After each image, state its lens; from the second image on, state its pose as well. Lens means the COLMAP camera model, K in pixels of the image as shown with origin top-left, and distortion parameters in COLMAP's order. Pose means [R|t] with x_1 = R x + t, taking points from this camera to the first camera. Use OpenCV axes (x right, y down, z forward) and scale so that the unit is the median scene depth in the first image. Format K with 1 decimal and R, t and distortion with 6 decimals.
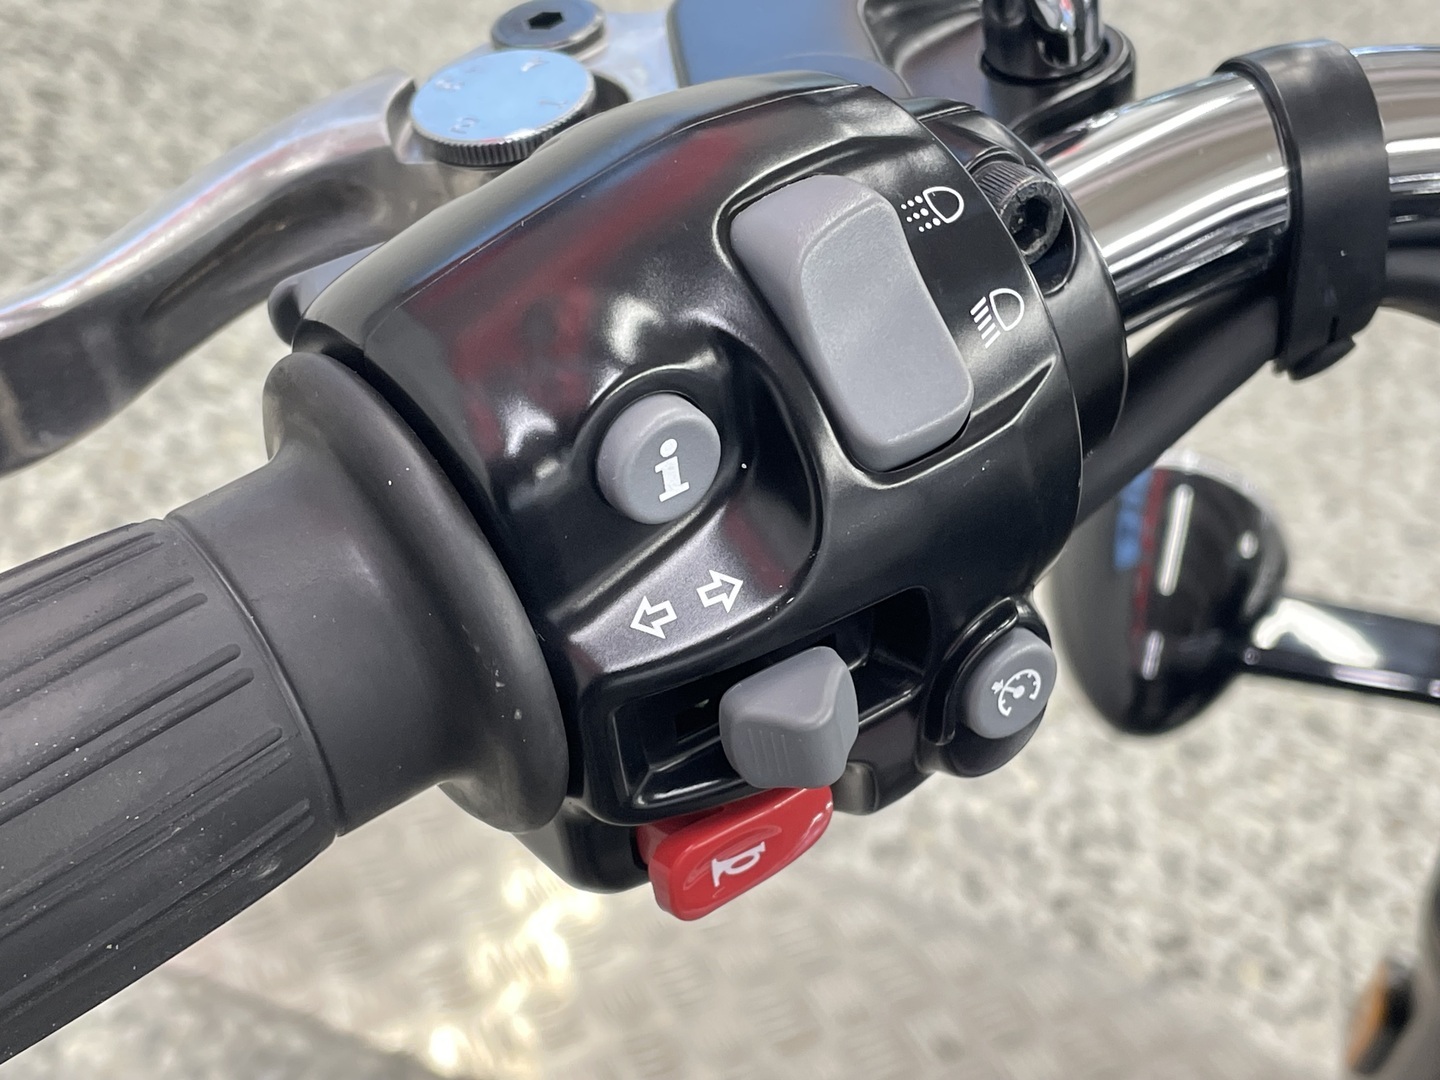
lens RADIAL K [[2170.7, 0, 716.5], [0, 2170.7, 539.0], [0, 0, 1]] dist [0.037494, 0.000000]
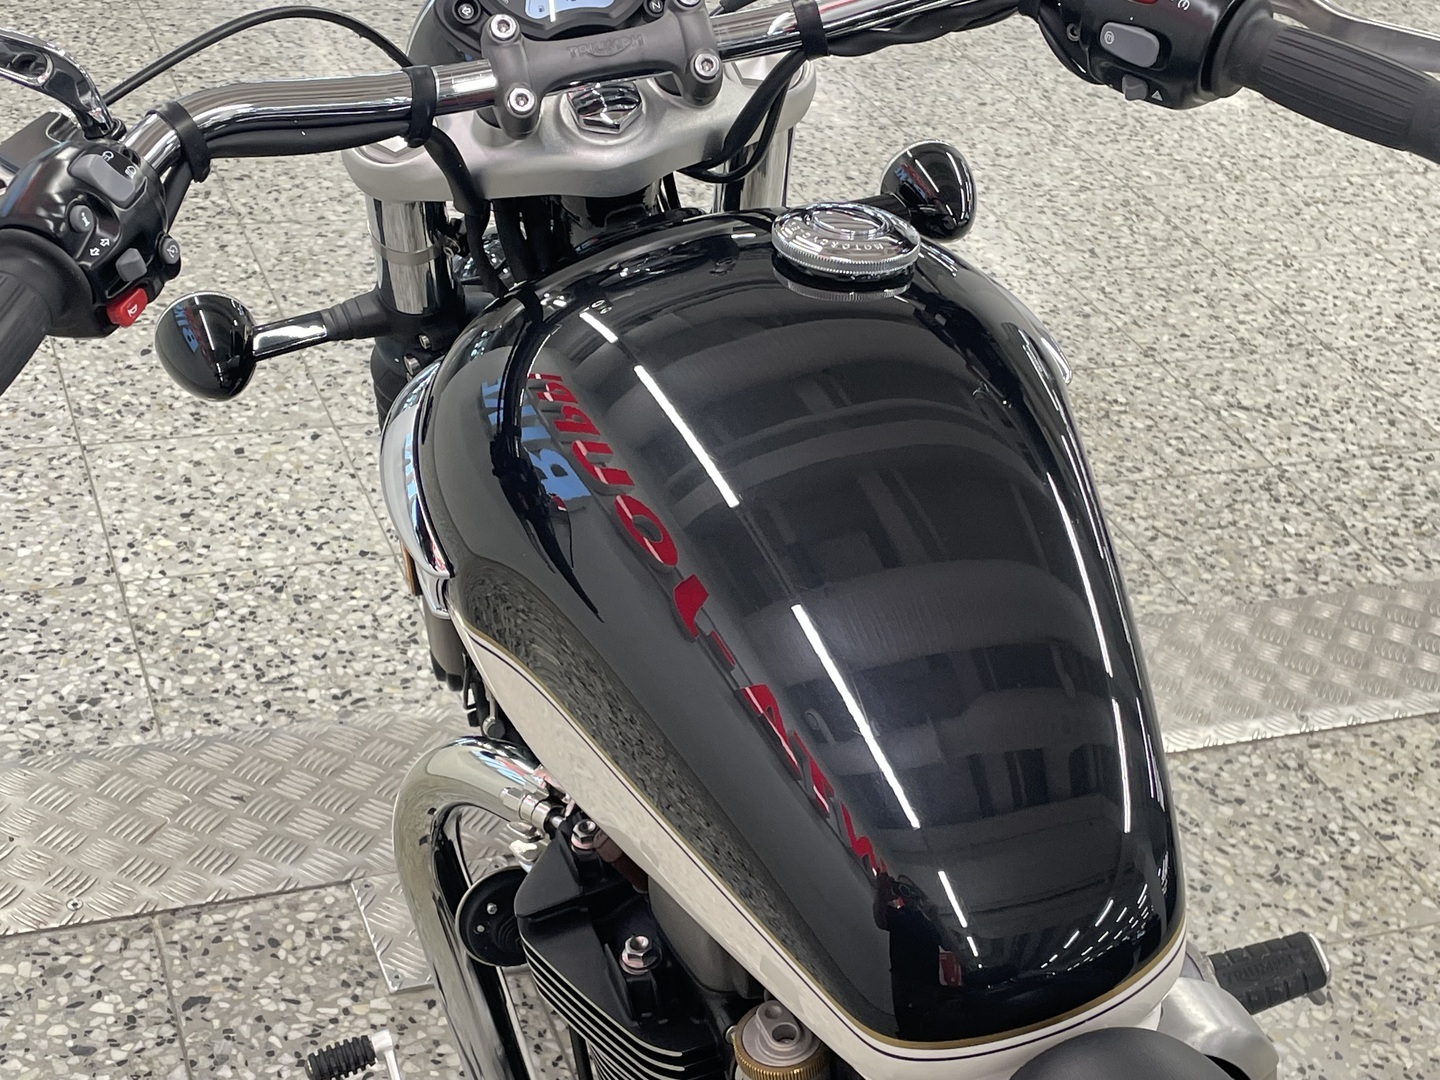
lens RADIAL K [[2170.7, 0, 724.0], [0, 2170.7, 549.6], [0, 0, 1]] dist [0.037494, 0.000000]
pose [[0.802146, -0.430413, 0.413892, -0.980901], [0.459061, 0.887772, 0.033521, 0.904216], [-0.381870, 0.163113, 0.909709, -3.122920]]
